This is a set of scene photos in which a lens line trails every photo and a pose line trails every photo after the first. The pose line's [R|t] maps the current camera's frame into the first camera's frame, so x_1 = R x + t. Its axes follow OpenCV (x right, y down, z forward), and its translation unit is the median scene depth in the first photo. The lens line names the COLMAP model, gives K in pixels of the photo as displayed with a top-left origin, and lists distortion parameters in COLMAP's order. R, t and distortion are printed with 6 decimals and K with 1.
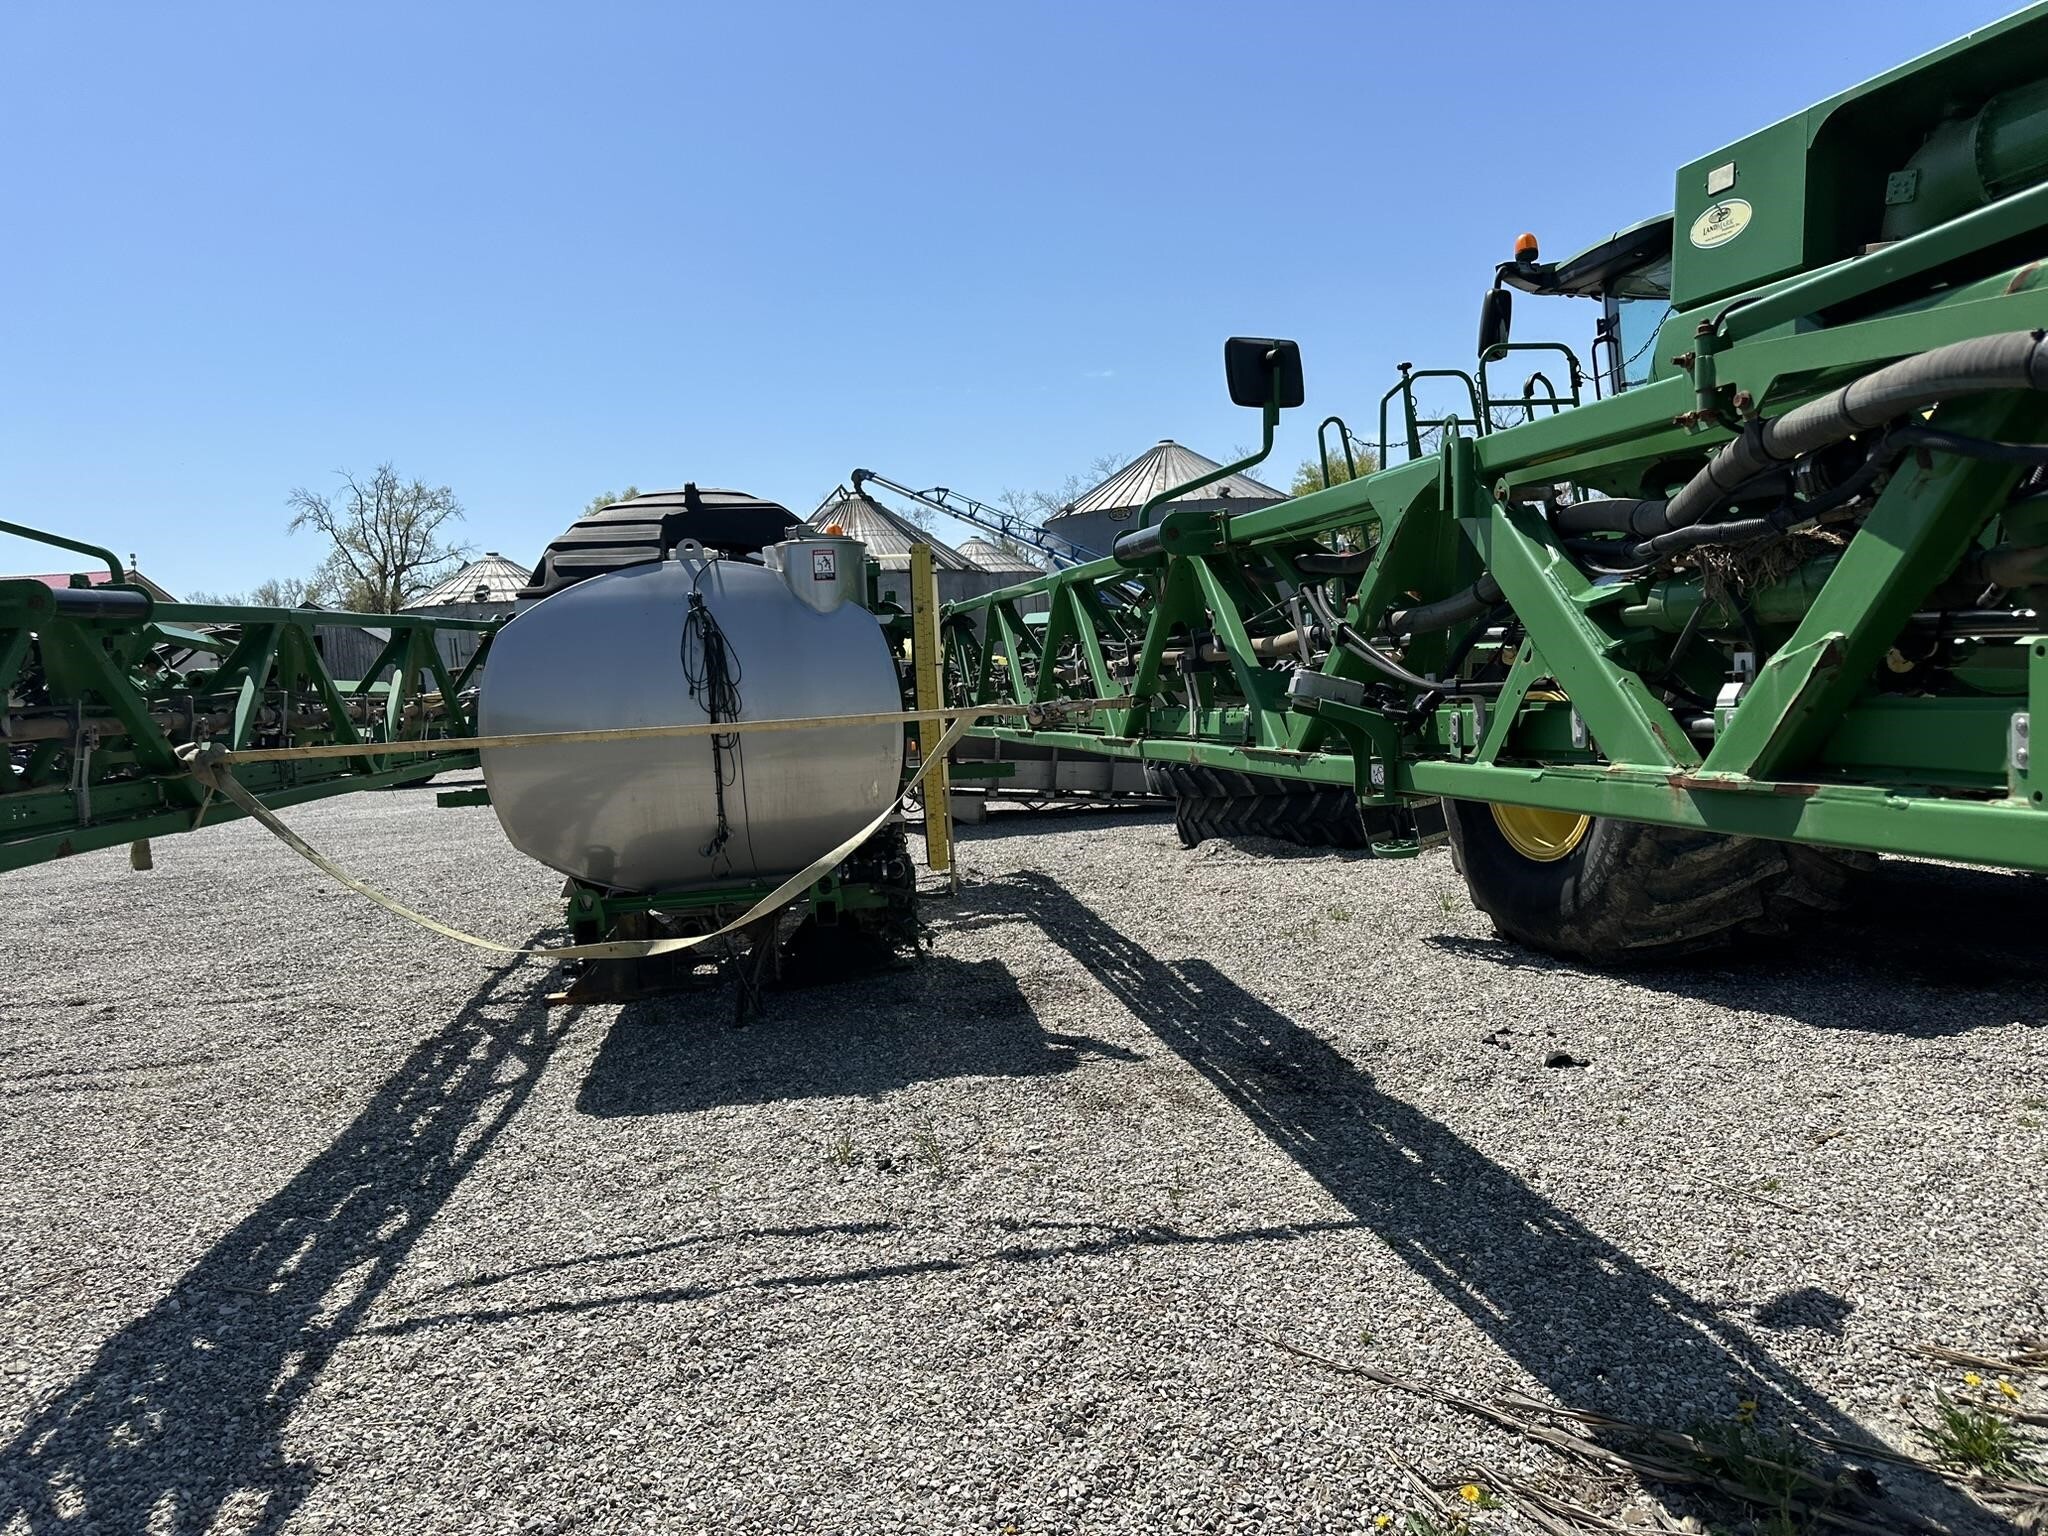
lens RADIAL K [[1437.5, 0, 1031.8], [0, 1437.5, 786.4], [0, 0, 1]] dist [0.154381, -0.280567]
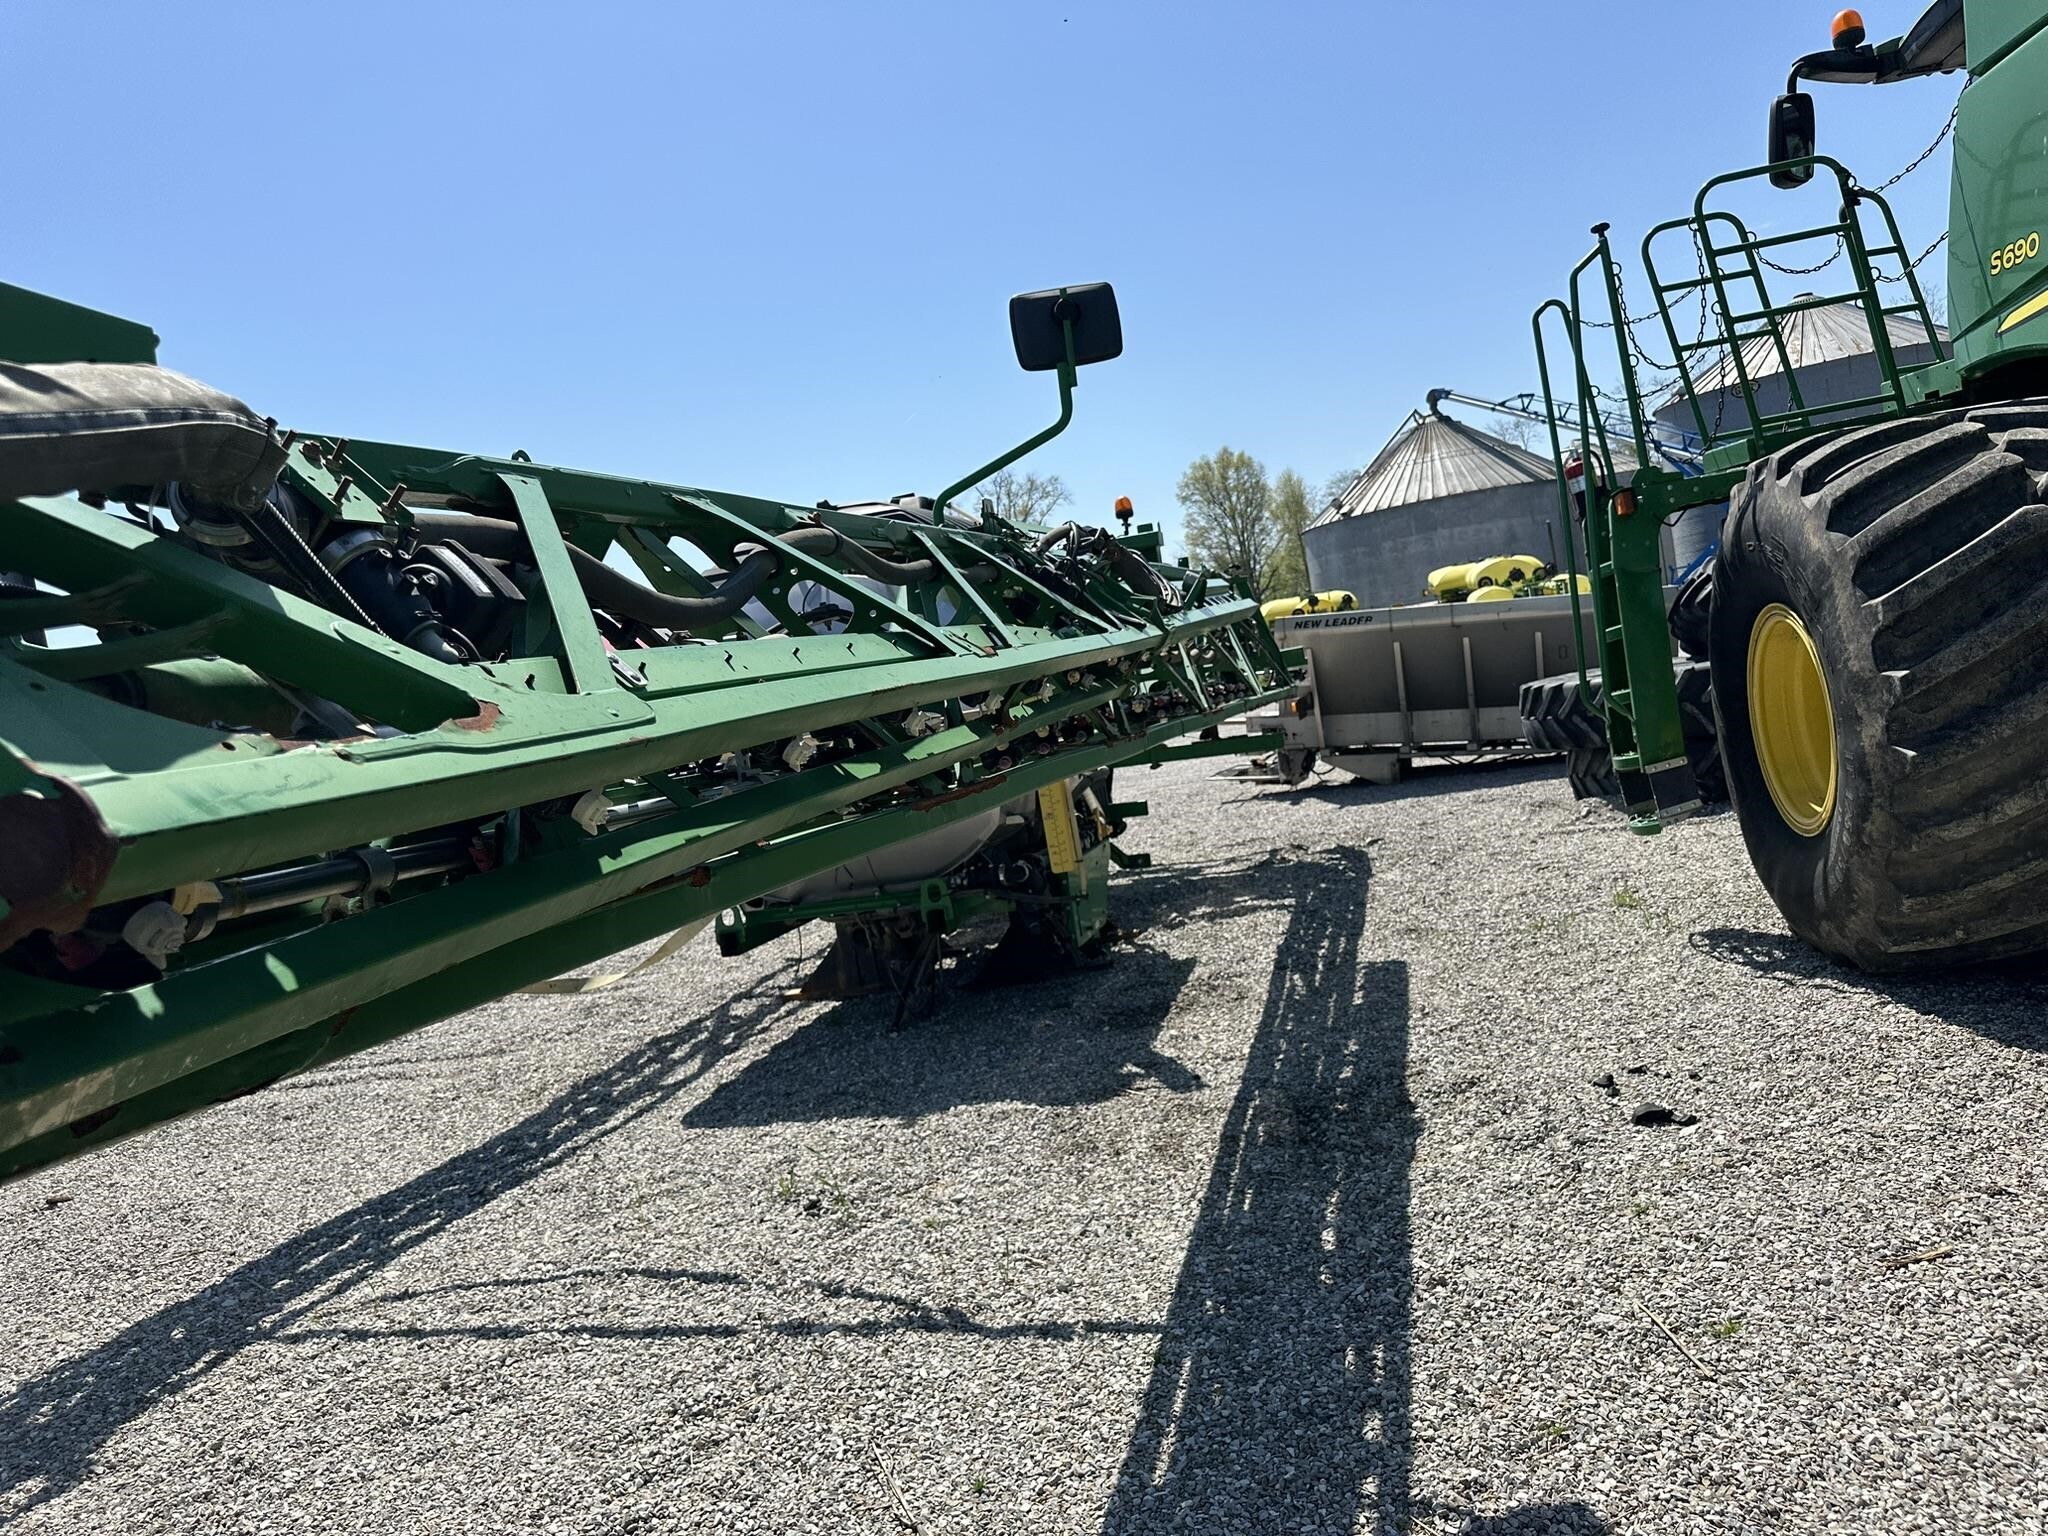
lens RADIAL K [[1447.3, 0, 1015.3], [0, 1447.3, 762.3], [0, 0, 1]] dist [0.165388, -0.284553]
pose [[0.900491, -0.060303, -0.430674, 0.347907], [0.069693, 0.997550, 0.006042, -0.023523], [0.429254, -0.035456, 0.902487, 0.135774]]
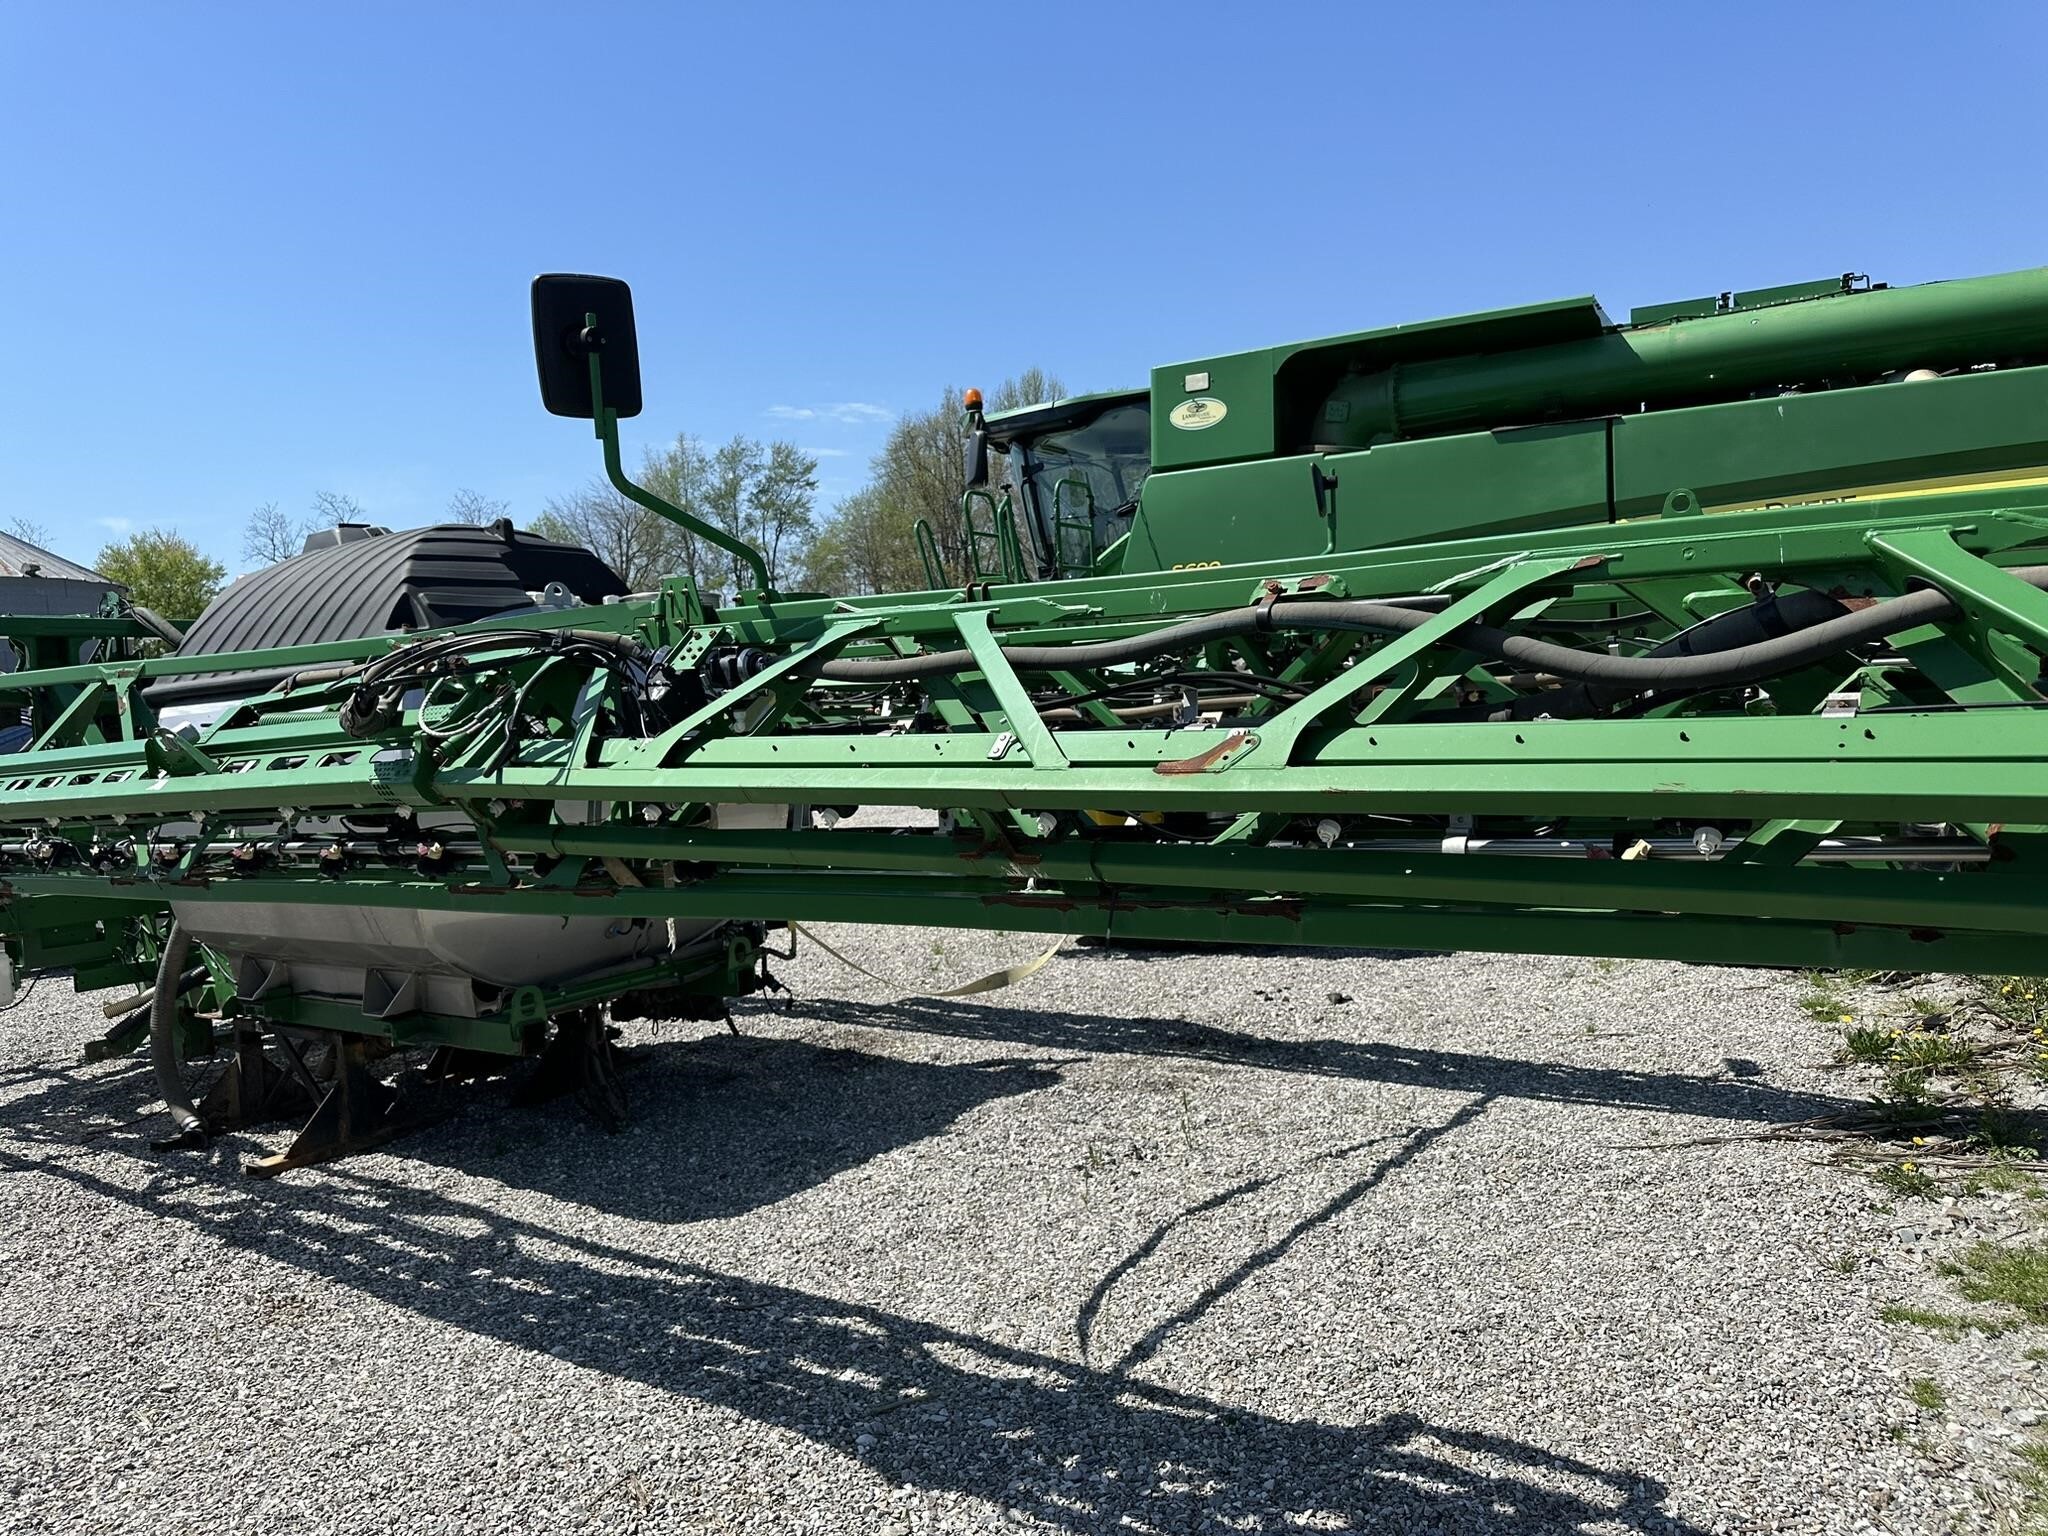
lens RADIAL K [[1457.5, 0, 1016.6], [0, 1457.5, 756.7], [0, 0, 1]] dist [0.034365, -0.037971]
pose [[0.703181, -0.018336, 0.710775, -0.710711], [0.084779, 0.994698, -0.058213, 0.012055], [-0.705939, 0.101193, 0.701007, 0.194801]]
